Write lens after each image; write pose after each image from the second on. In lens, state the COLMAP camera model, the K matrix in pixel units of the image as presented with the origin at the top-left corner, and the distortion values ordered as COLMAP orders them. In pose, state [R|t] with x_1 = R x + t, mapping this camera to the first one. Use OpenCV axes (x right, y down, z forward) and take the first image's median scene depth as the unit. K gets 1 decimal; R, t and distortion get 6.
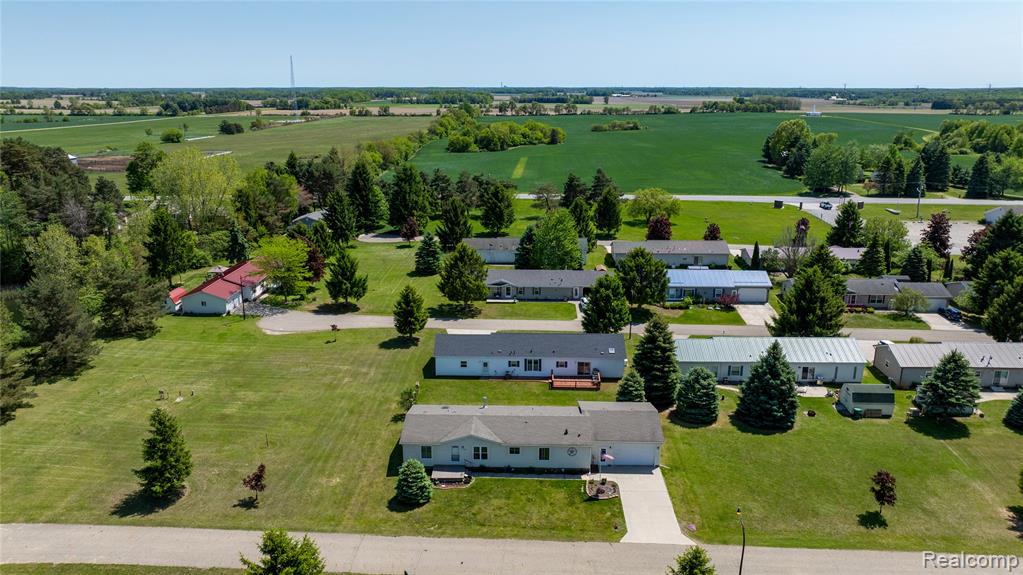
lens RADIAL K [[725.1, 0, 510.7], [0, 725.1, 286.8], [0, 0, 1]] dist [-0.007078, -0.001484]
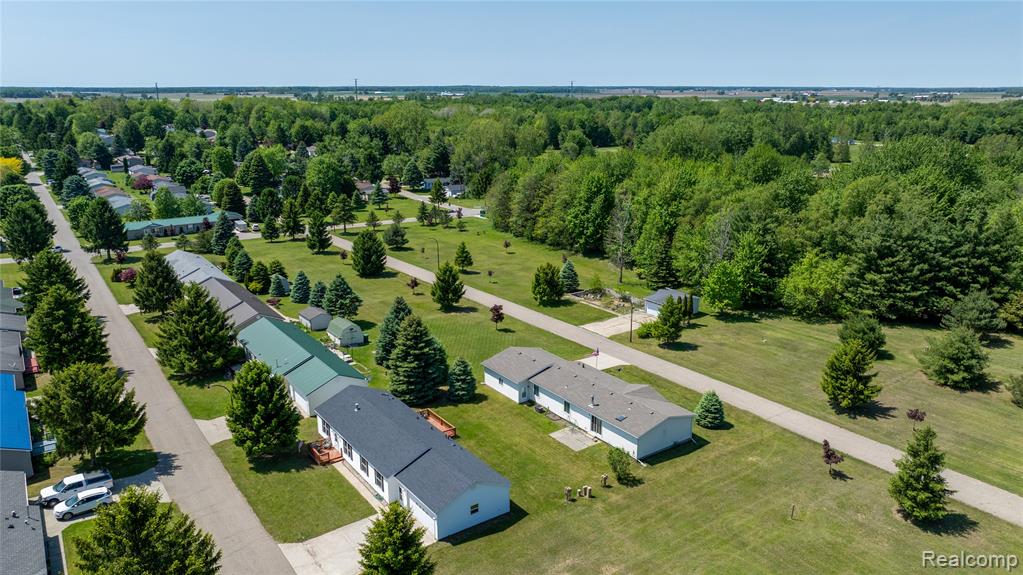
lens RADIAL K [[725.1, 0, 510.7], [0, 725.1, 286.8], [0, 0, 1]] dist [-0.007078, -0.001484]
pose [[-0.600753, -0.218784, 0.768915, -0.631413], [0.212308, 0.883622, 0.417298, -0.378239], [-0.770728, 0.413940, -0.484389, 1.349636]]
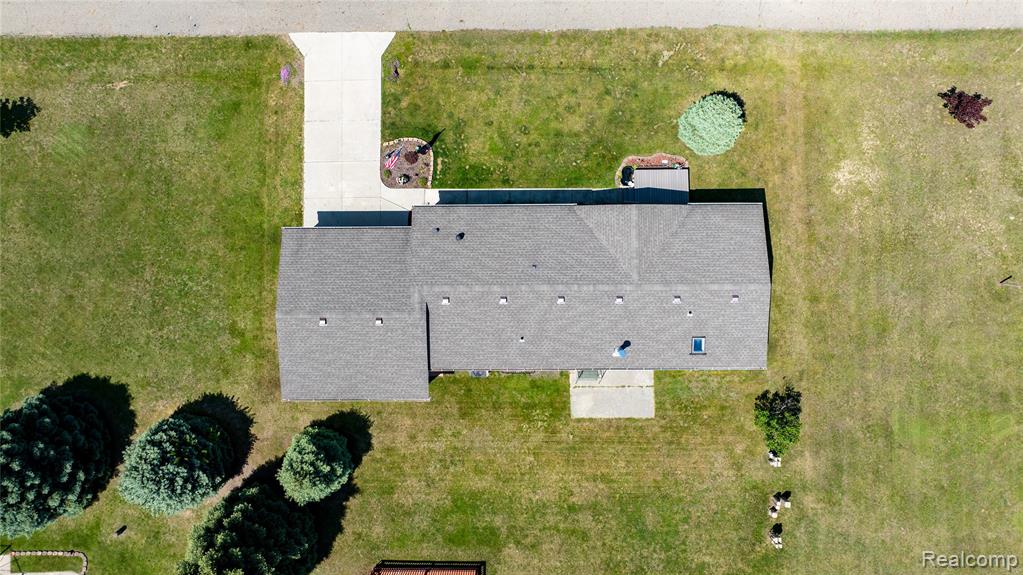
lens RADIAL K [[725.1, 0, 510.7], [0, 725.1, 286.8], [0, 0, 1]] dist [-0.007078, -0.001484]
pose [[-0.999409, 0.034305, 0.002224, 0.031679], [-0.006018, -0.238281, 0.971178, -0.275284], [0.033846, 0.970590, 0.238347, 0.753884]]
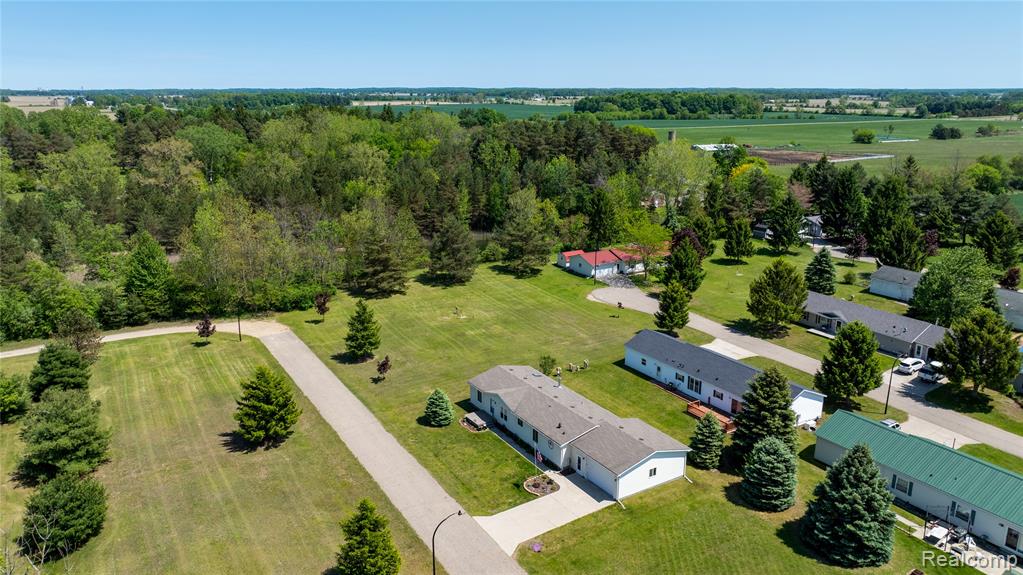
lens RADIAL K [[725.1, 0, 510.7], [0, 725.1, 286.8], [0, 0, 1]] dist [-0.007078, -0.001484]
pose [[0.553467, 0.221575, -0.802857, 0.668580], [-0.222518, 0.968261, 0.113827, -0.073150], [0.802596, 0.115650, 0.585205, 0.272668]]
